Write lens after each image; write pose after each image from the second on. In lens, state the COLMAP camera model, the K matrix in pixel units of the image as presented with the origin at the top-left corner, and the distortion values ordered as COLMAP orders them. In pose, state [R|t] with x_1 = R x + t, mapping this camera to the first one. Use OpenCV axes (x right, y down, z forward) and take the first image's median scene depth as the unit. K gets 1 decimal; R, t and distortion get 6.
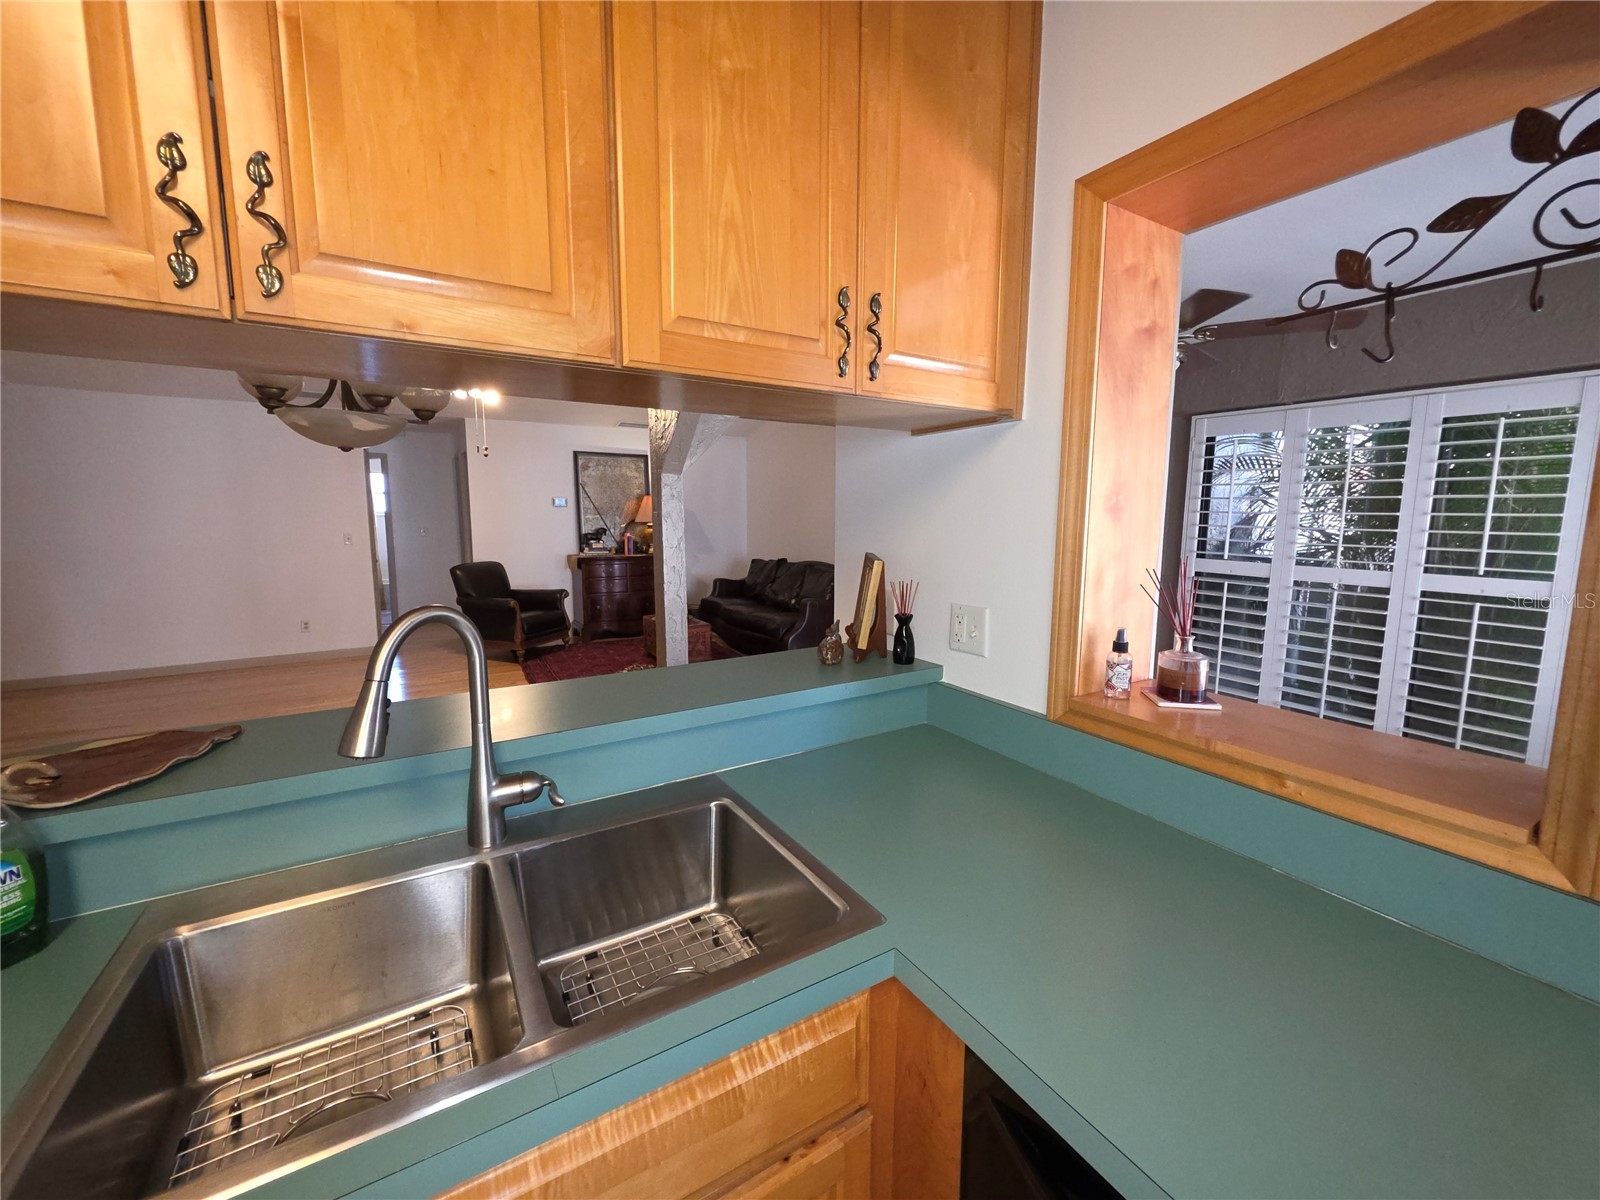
lens RADIAL K [[638.0, 0, 798.1], [0, 638.0, 592.0], [0, 0, 1]] dist [0.000954, -0.000317]
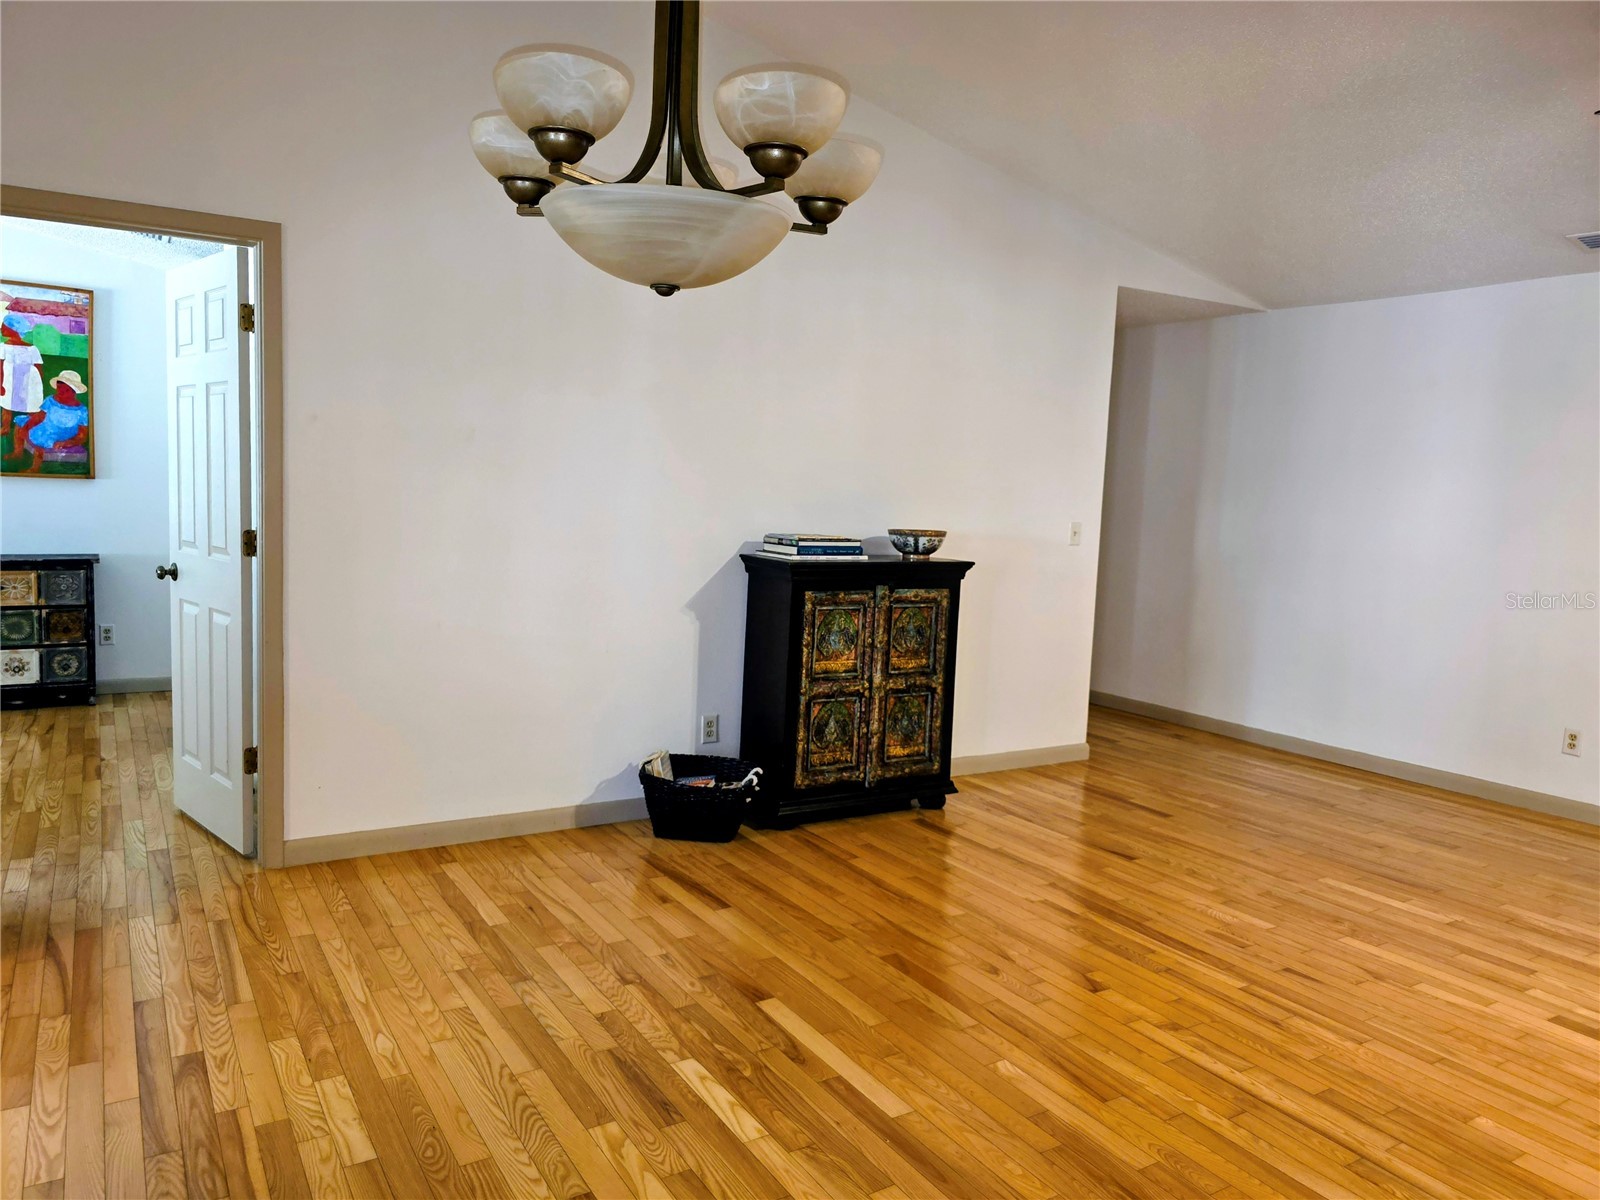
lens RADIAL K [[1092.9, 0, 790.3], [0, 1092.9, 587.1], [0, 0, 1]] dist [0.072152, -0.070661]
pose [[0.007998, 0.094748, -0.995469, 0.081826], [-0.160568, 0.982705, 0.092243, -0.155681], [0.986992, 0.159103, 0.023073, 1.541824]]
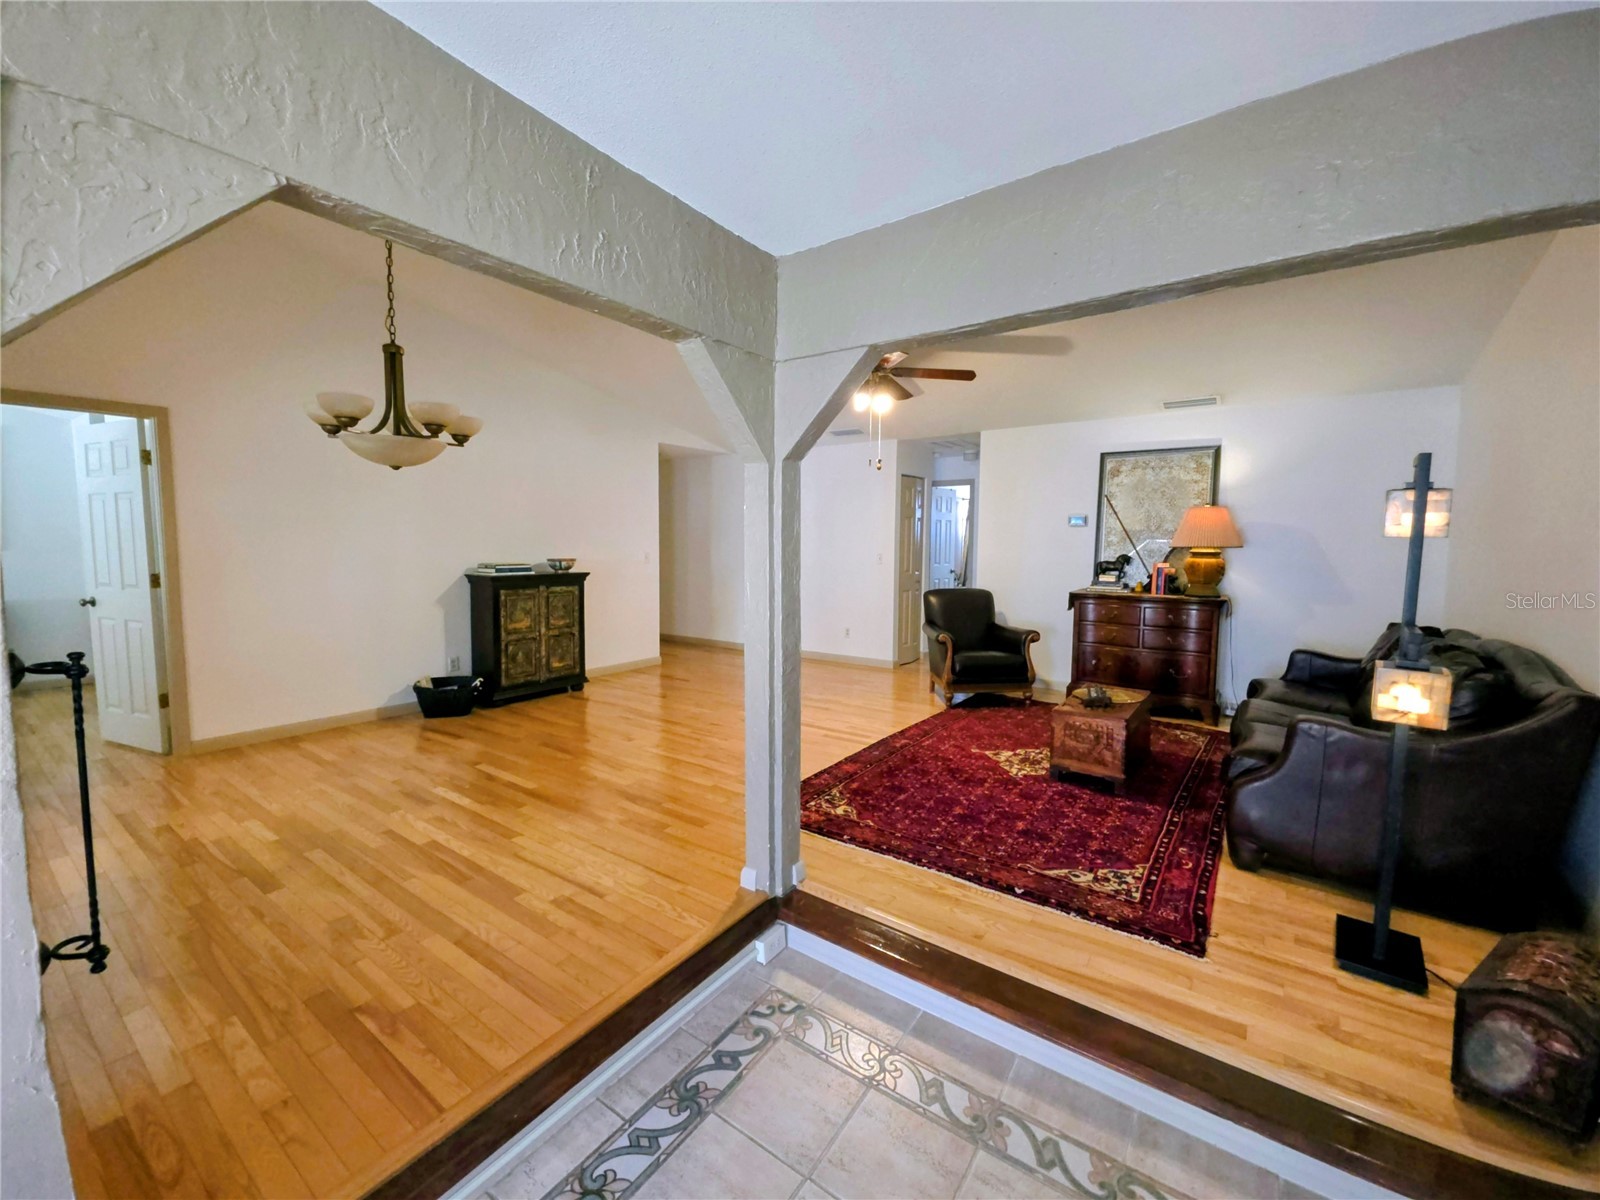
lens RADIAL K [[638.0, 0, 798.1], [0, 638.0, 592.0], [0, 0, 1]] dist [0.000954, -0.000317]
pose [[0.394029, 0.075430, -0.915998, 0.949848], [-0.117902, 0.992541, 0.031016, -0.171182], [0.911505, 0.095777, 0.399983, 1.724738]]
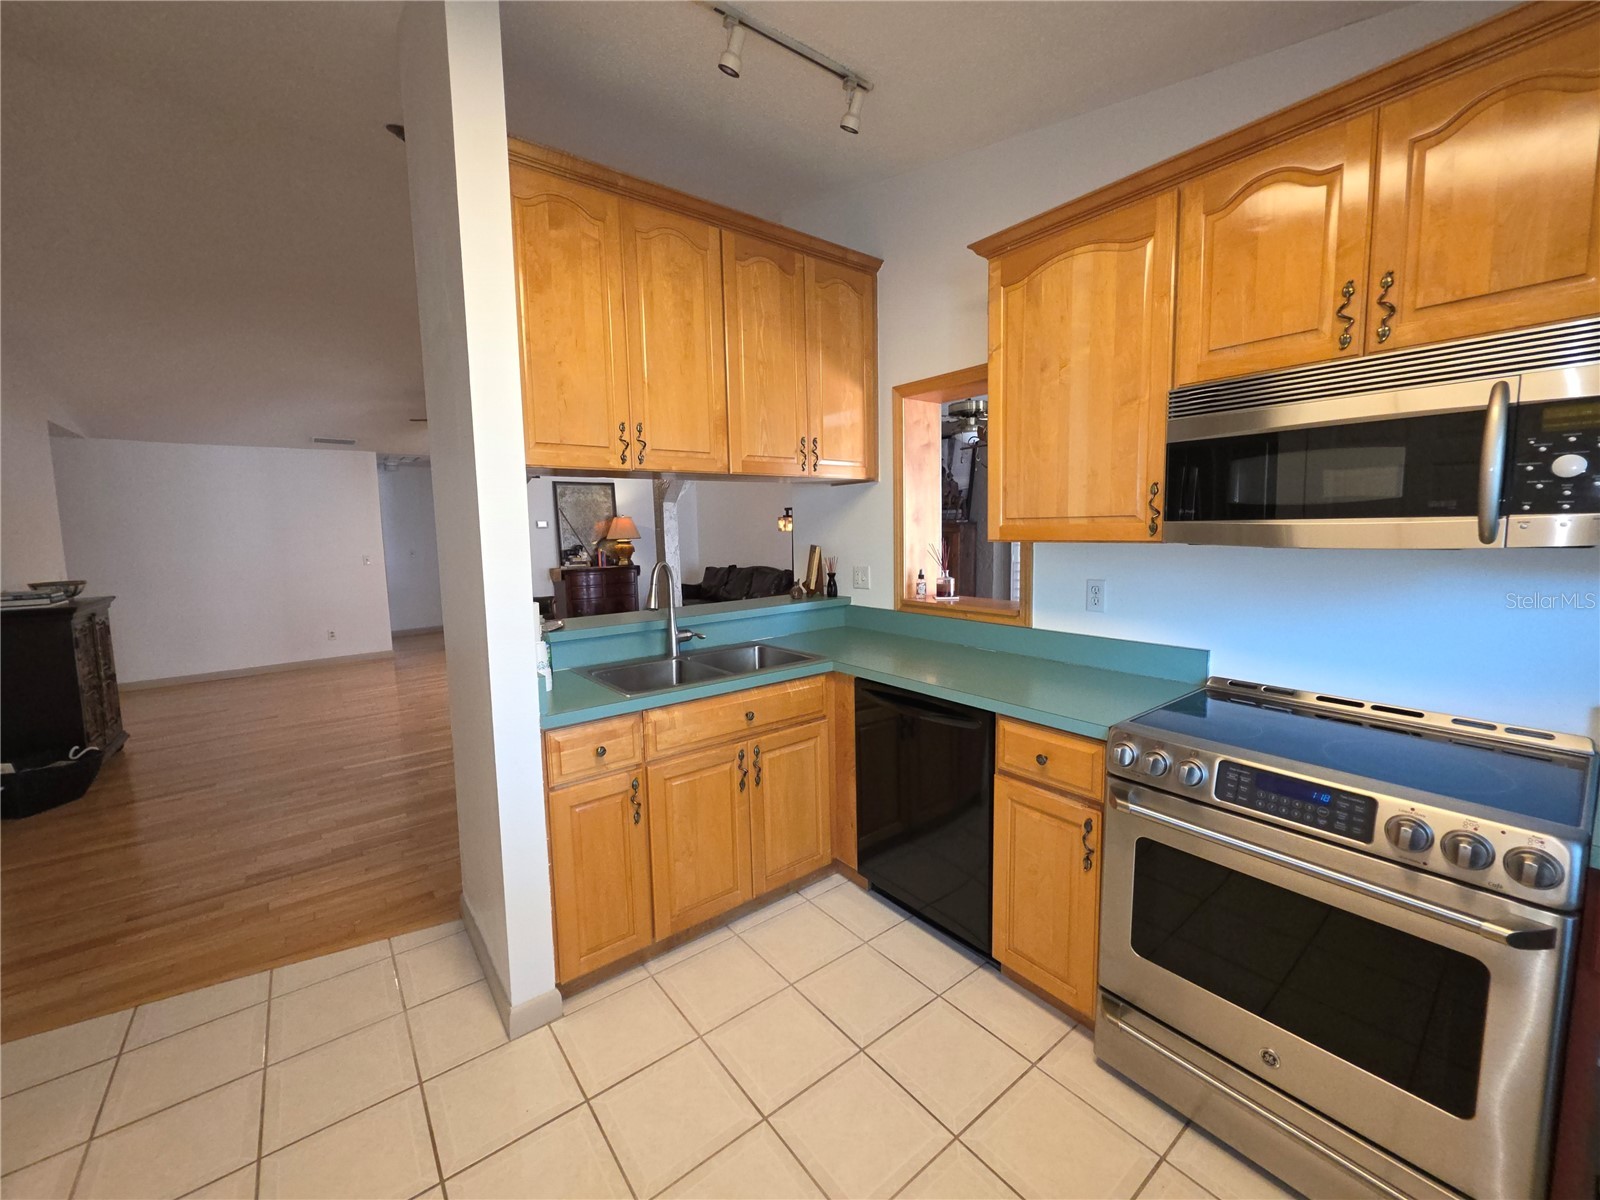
lens RADIAL K [[638.0, 0, 798.1], [0, 638.0, 592.0], [0, 0, 1]] dist [0.000954, -0.000317]
pose [[0.992783, -0.038983, 0.113411, -0.177030], [0.041698, 0.998895, -0.021673, 0.136973], [-0.112441, 0.026246, 0.993312, -1.033131]]
